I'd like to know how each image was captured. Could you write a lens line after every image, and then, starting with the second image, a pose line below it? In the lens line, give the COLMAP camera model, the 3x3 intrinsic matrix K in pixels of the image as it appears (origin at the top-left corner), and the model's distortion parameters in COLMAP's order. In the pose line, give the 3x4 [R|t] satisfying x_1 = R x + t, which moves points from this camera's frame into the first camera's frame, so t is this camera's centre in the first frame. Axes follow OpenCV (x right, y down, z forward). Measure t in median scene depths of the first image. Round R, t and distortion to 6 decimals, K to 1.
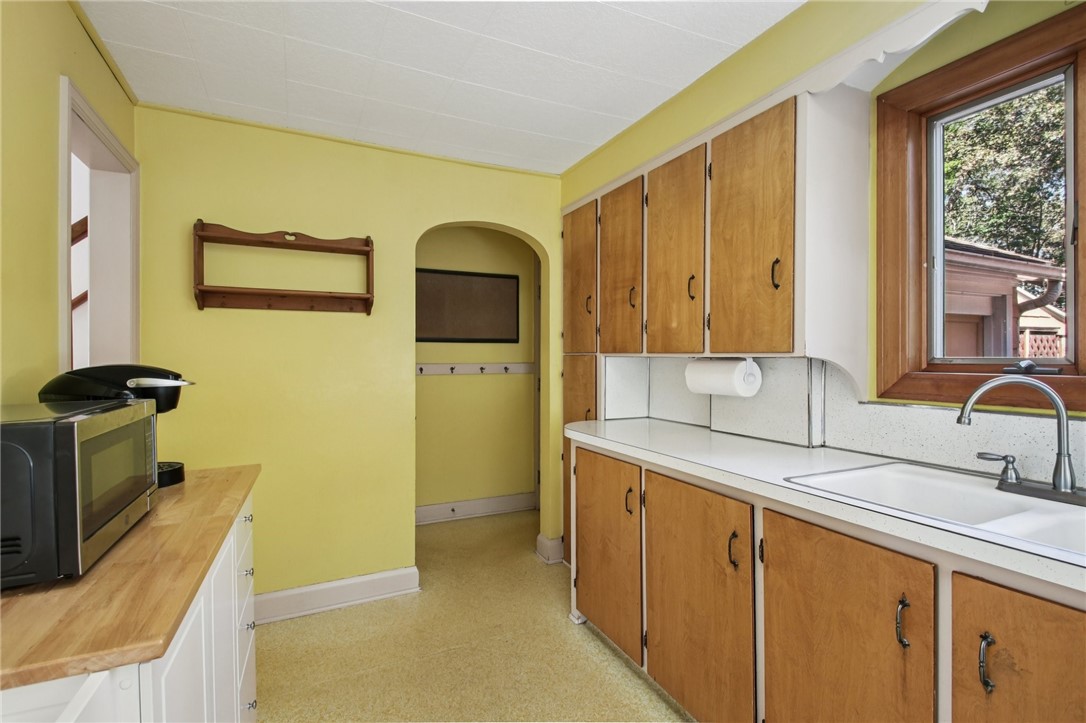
lens RADIAL K [[499.8, 0, 532.3], [0, 499.8, 357.0], [0, 0, 1]] dist [0.037859, -0.018799]
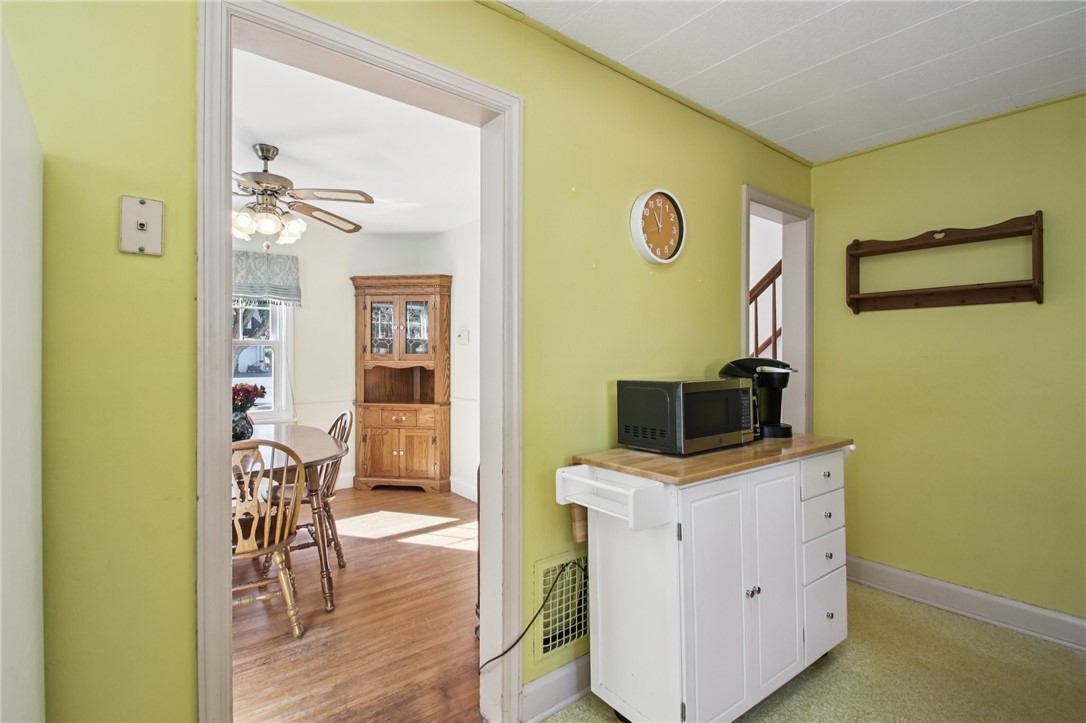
lens RADIAL K [[517.2, 0, 523.3], [0, 517.2, 354.4], [0, 0, 1]] dist [0.017316, -0.020962]
pose [[0.213974, 0.001430, -0.976838, 0.403588], [0.001108, 0.999998, 0.001706, 0.000392], [0.976839, -0.001447, 0.213972, -0.047384]]
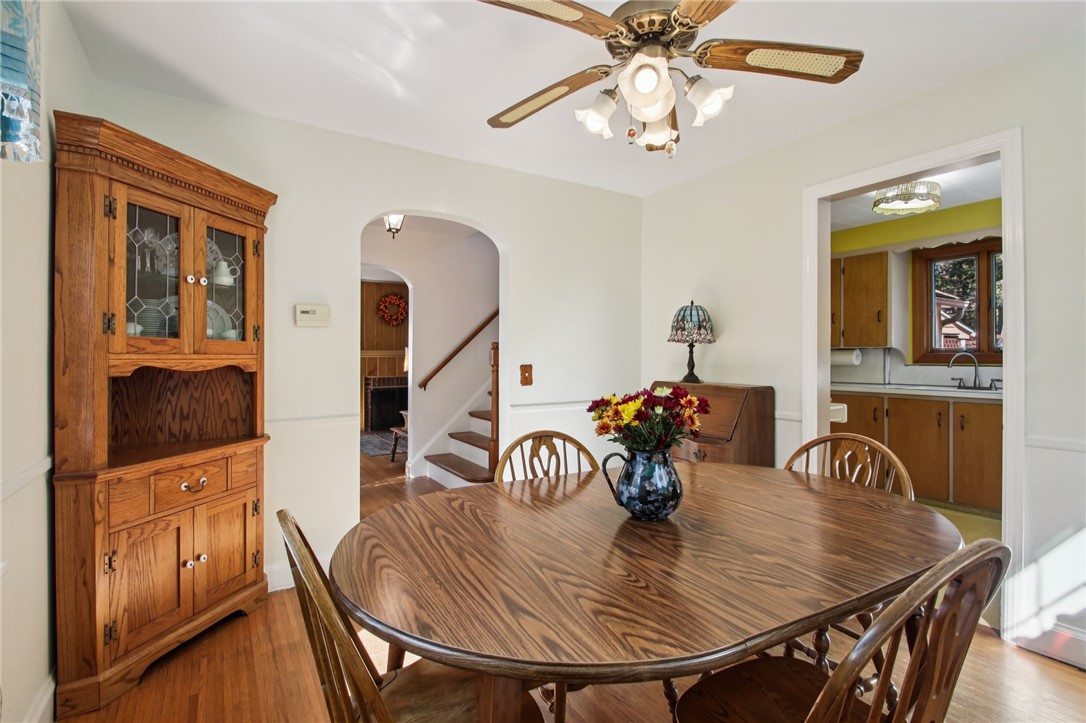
lens RADIAL K [[517.2, 0, 523.3], [0, 517.2, 354.4], [0, 0, 1]] dist [0.017316, -0.020962]
pose [[0.992769, 0.000779, 0.120042, -1.215977], [-0.000500, 0.999997, -0.002354, 0.030296], [-0.120043, 0.002277, 0.992766, -1.057476]]
